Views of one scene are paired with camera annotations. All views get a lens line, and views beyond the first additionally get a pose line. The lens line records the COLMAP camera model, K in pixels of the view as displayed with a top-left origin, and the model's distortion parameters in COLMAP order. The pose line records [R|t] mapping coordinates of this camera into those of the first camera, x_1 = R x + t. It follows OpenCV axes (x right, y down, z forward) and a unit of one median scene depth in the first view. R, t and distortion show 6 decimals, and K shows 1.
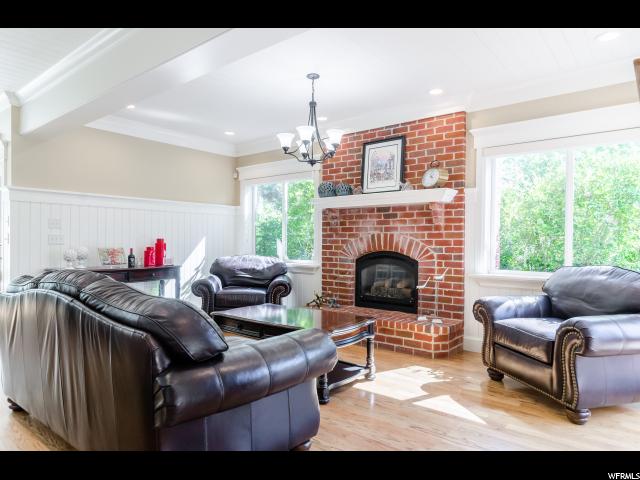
lens RADIAL K [[409.9, 0, 320.7], [0, 409.9, 242.2], [0, 0, 1]] dist [0.004775, 0.000759]
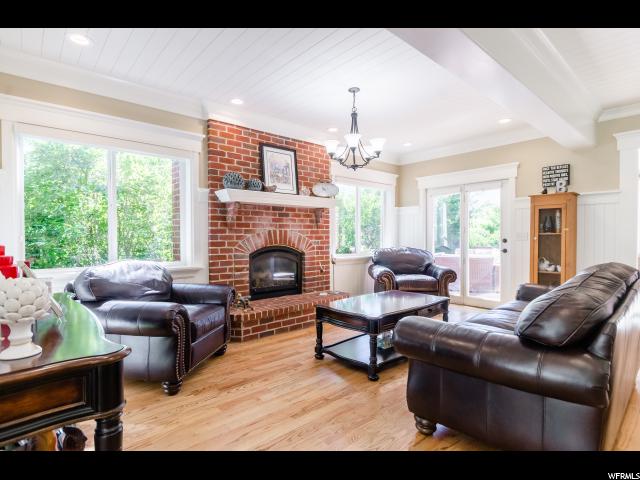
lens RADIAL K [[349.8, 0, 323.4], [0, 349.8, 237.0], [0, 0, 1]] dist [0.006251, 0.001079]
pose [[0.134485, -0.015526, 0.990794, -0.773023], [-0.003160, 0.999865, 0.016097, -0.017375], [-0.990911, -0.005296, 0.134418, 0.733839]]
